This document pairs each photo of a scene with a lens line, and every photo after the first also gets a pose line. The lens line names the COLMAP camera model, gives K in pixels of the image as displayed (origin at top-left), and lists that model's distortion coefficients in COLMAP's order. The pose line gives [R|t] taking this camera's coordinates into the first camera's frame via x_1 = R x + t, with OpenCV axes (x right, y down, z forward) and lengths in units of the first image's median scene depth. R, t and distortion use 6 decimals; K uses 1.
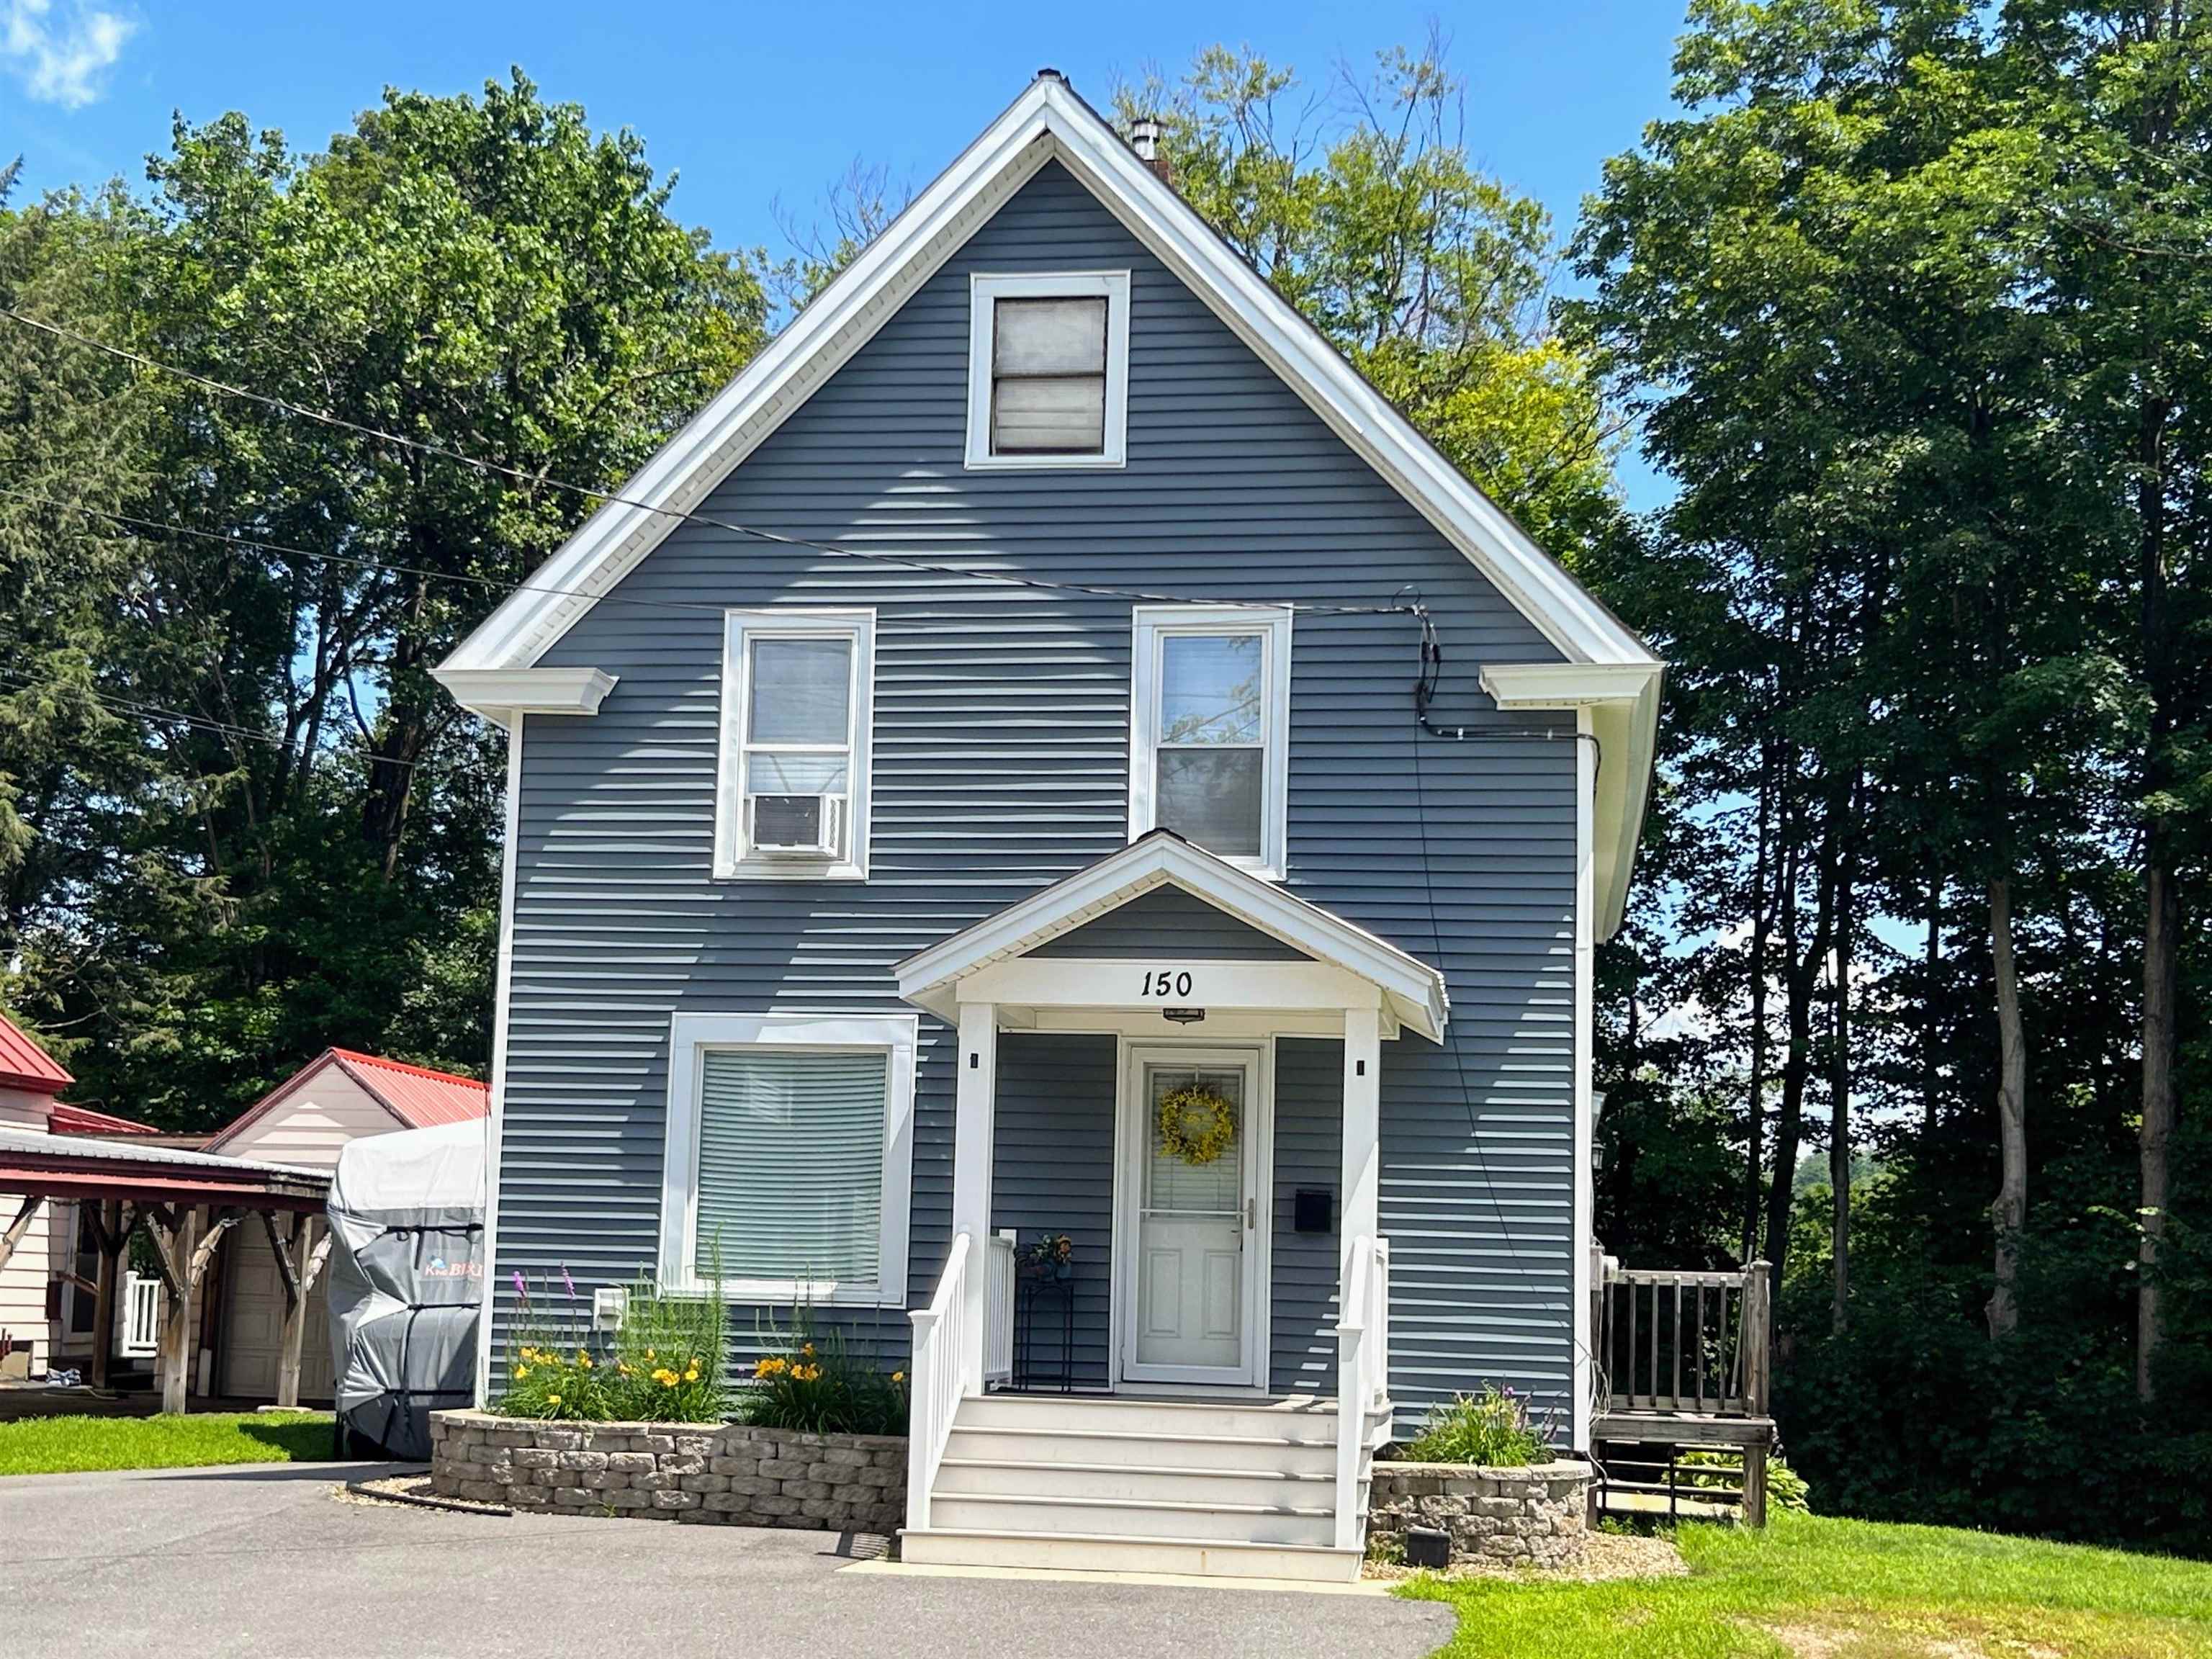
lens RADIAL K [[2909.2, 0, 1076.7], [0, 2909.2, 938.9], [0, 0, 1]] dist [0.067959, 0.000000]
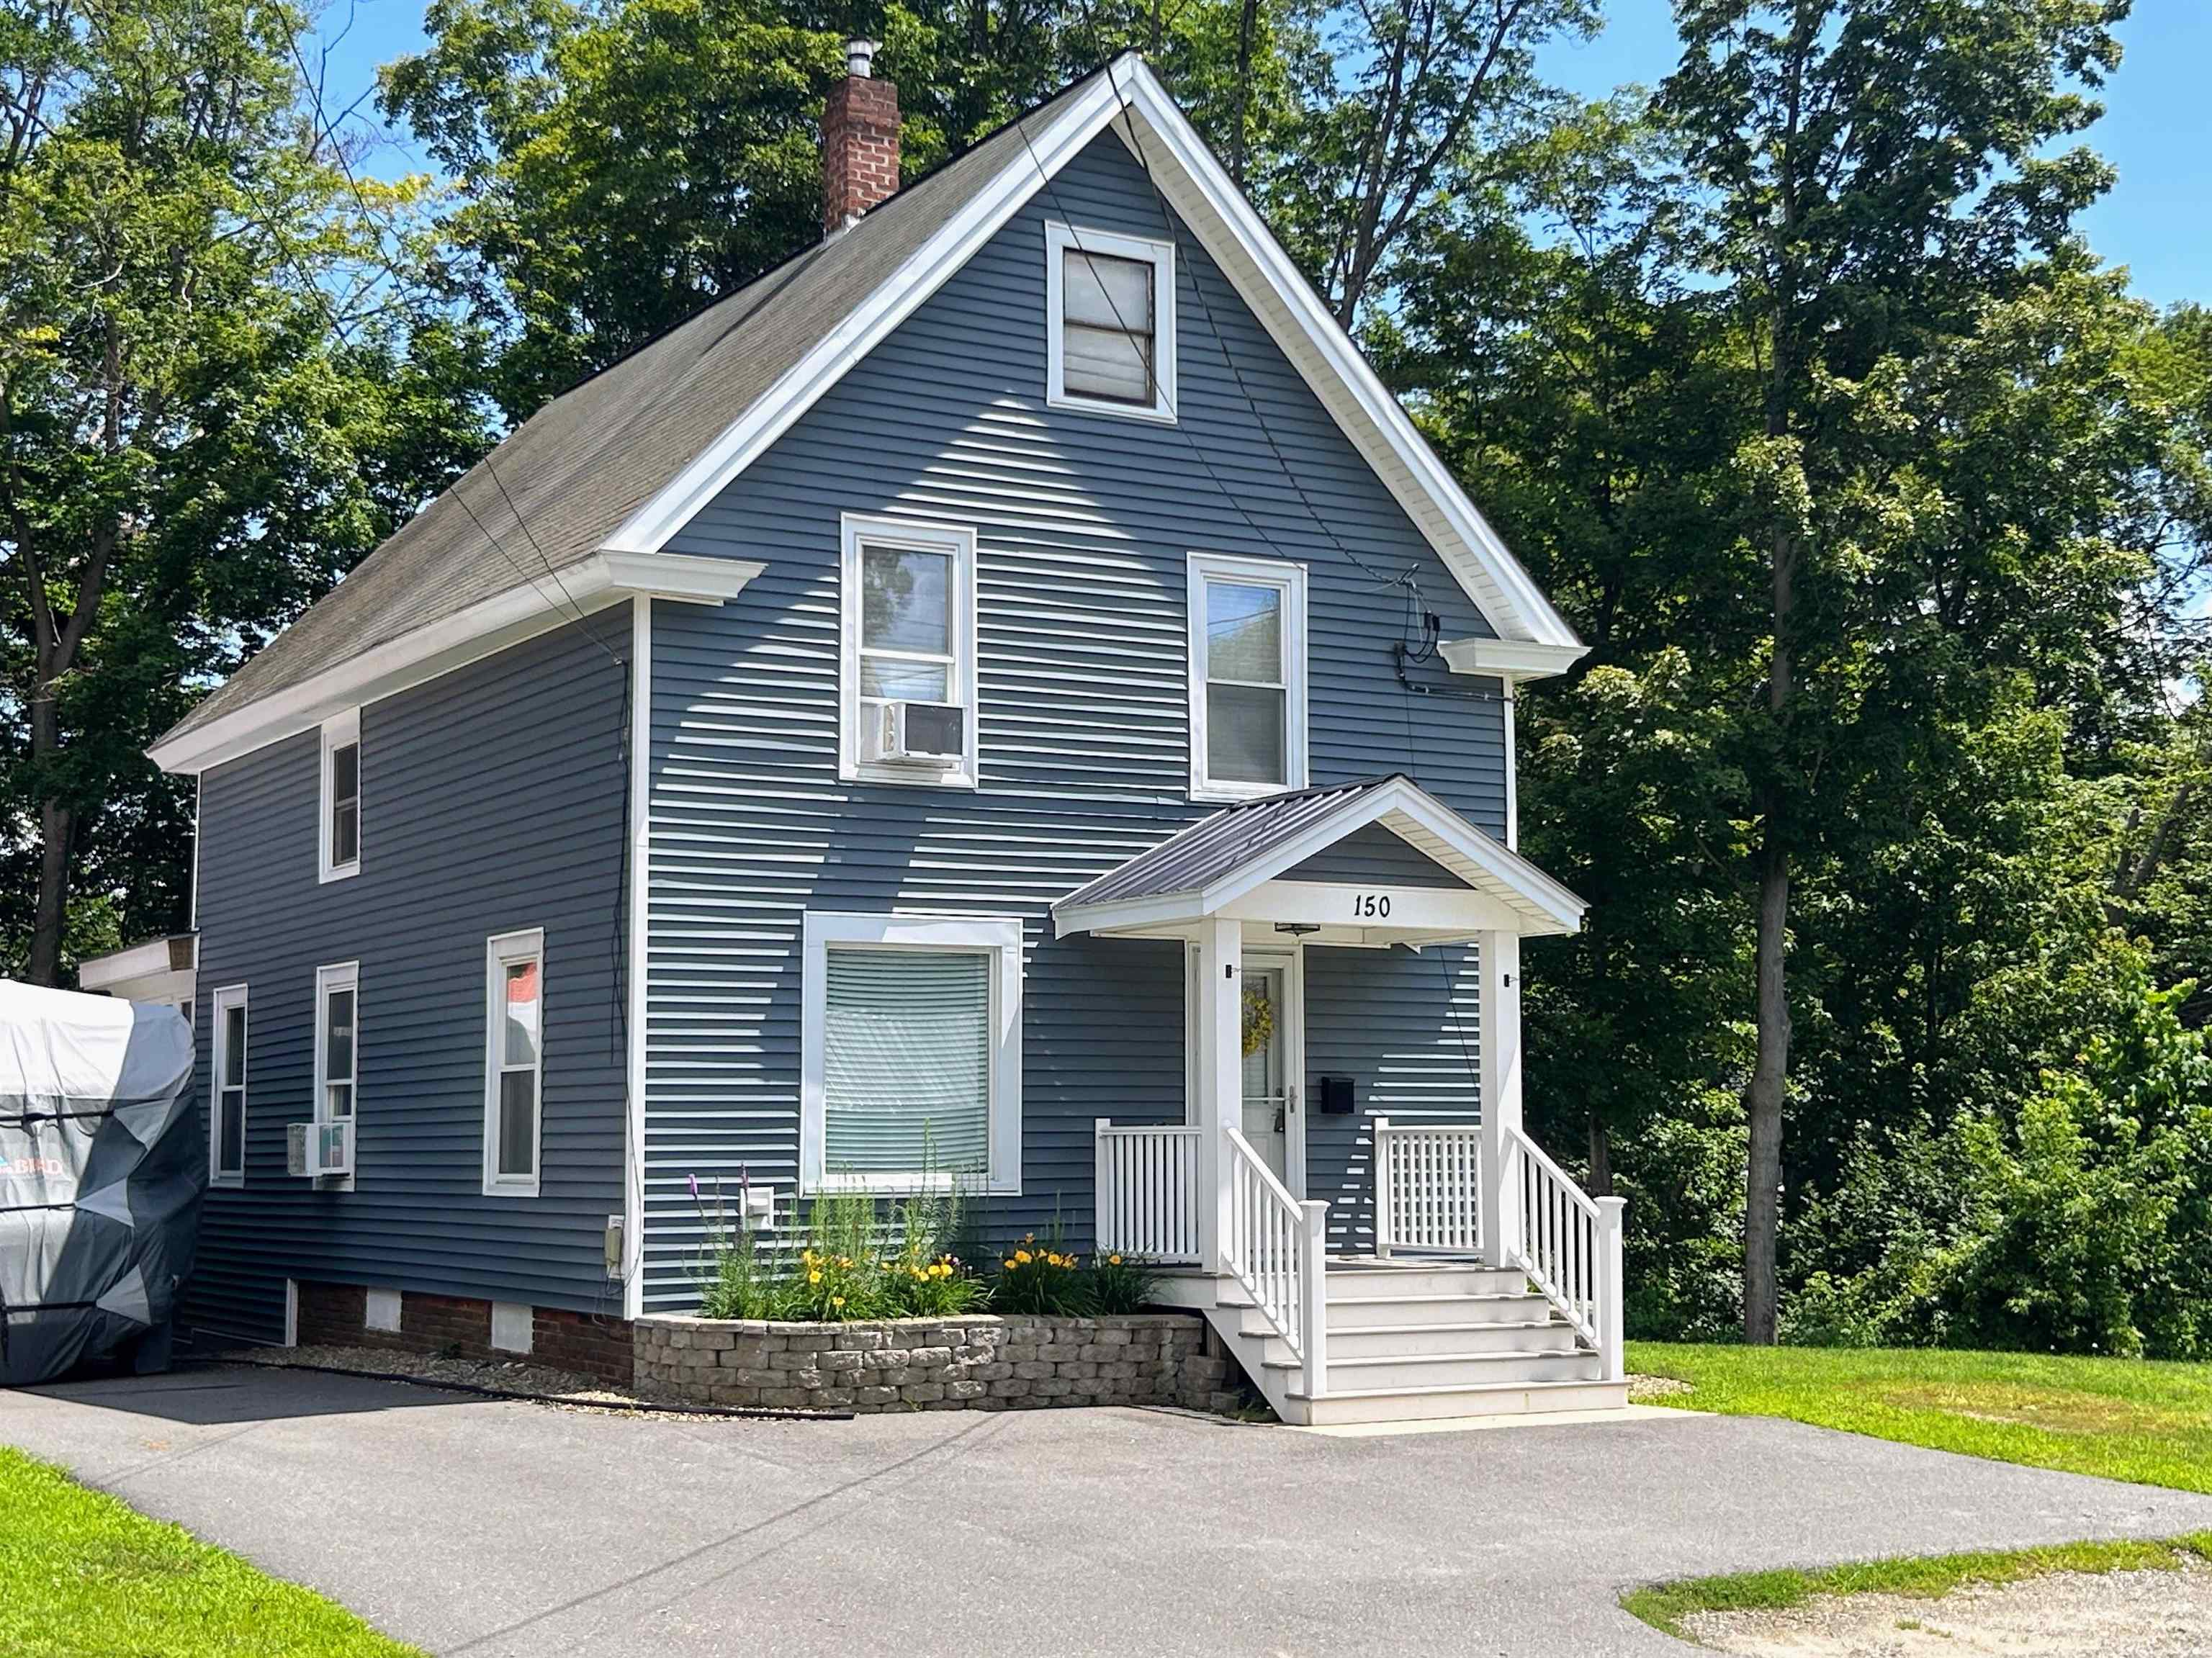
lens RADIAL K [[2908.9, 0, 1109.5], [0, 2908.9, 829.3], [0, 0, 1]] dist [0.067959, 0.000000]
pose [[0.781331, 0.034329, 0.623172, -0.705931], [-0.052569, 0.998558, 0.010902, -0.020149], [-0.621899, -0.041278, 0.782009, 0.153260]]
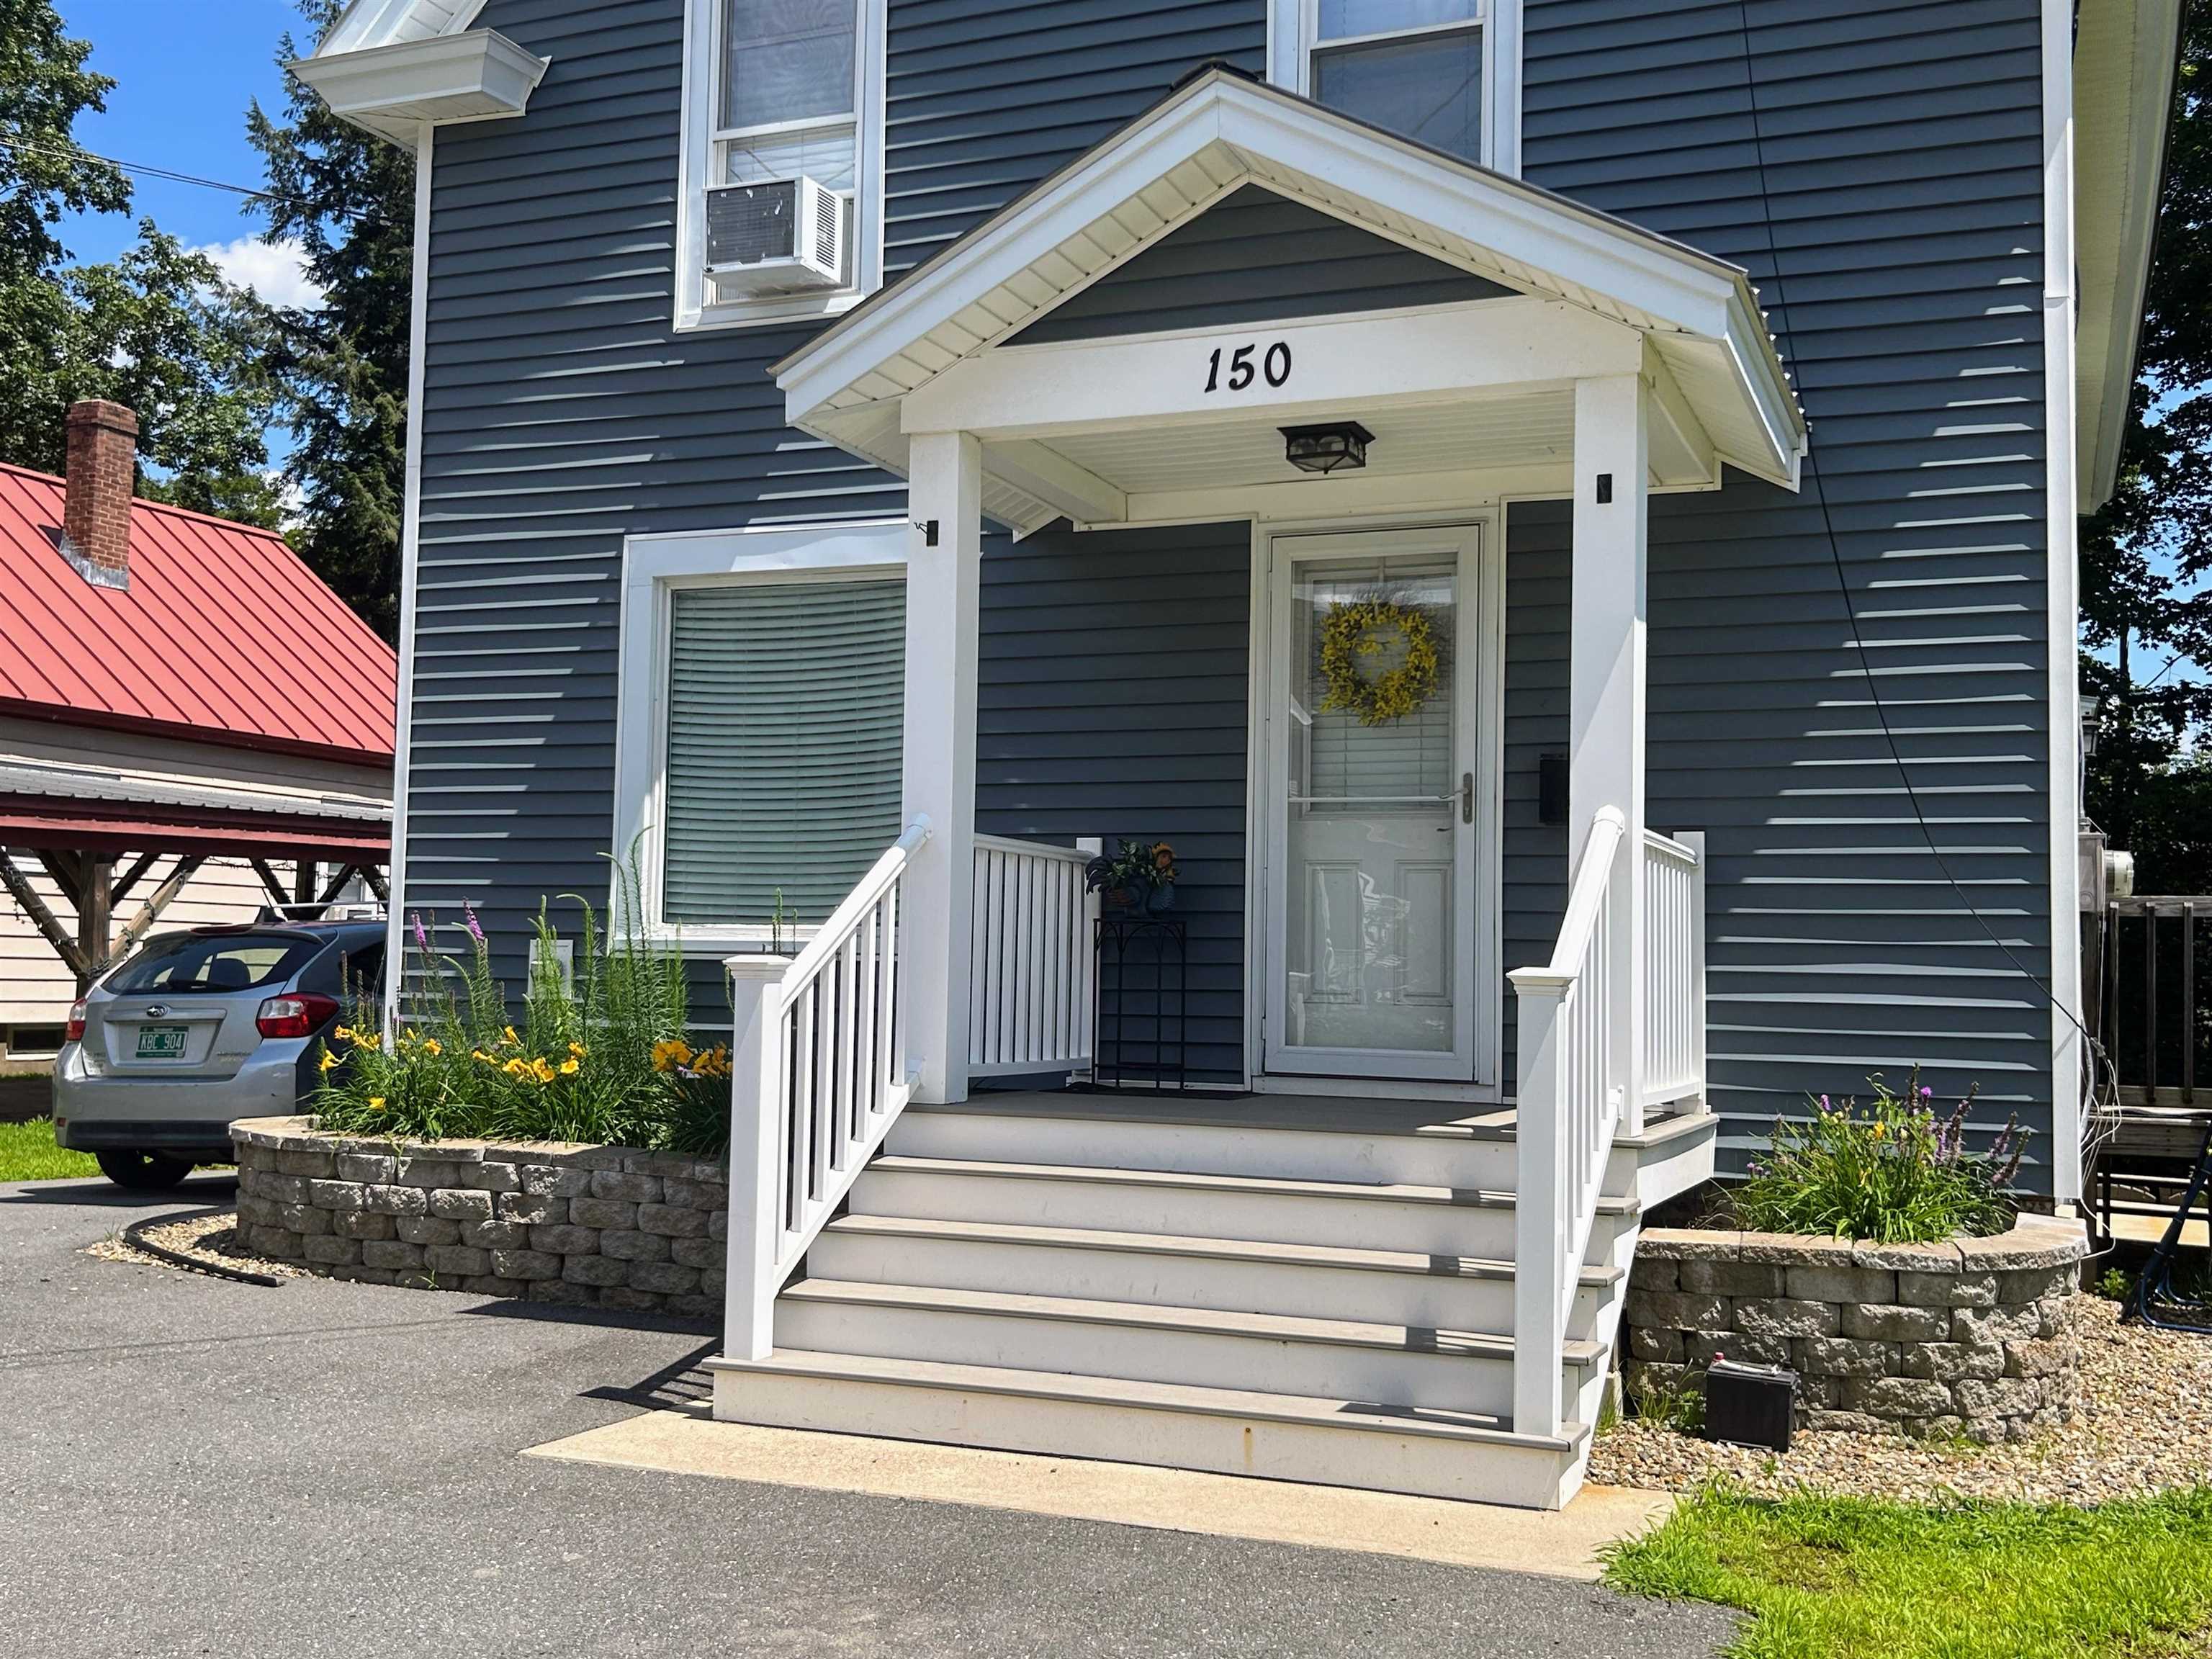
lens RADIAL K [[2238.1, 0, 1107.3], [0, 2238.1, 829.8], [0, 0, 1]] dist [0.029591, 0.000000]
pose [[0.972637, -0.025794, -0.230894, 0.092958], [0.037947, 0.998110, 0.048347, 0.075079], [0.229210, -0.055786, 0.971777, 0.529008]]
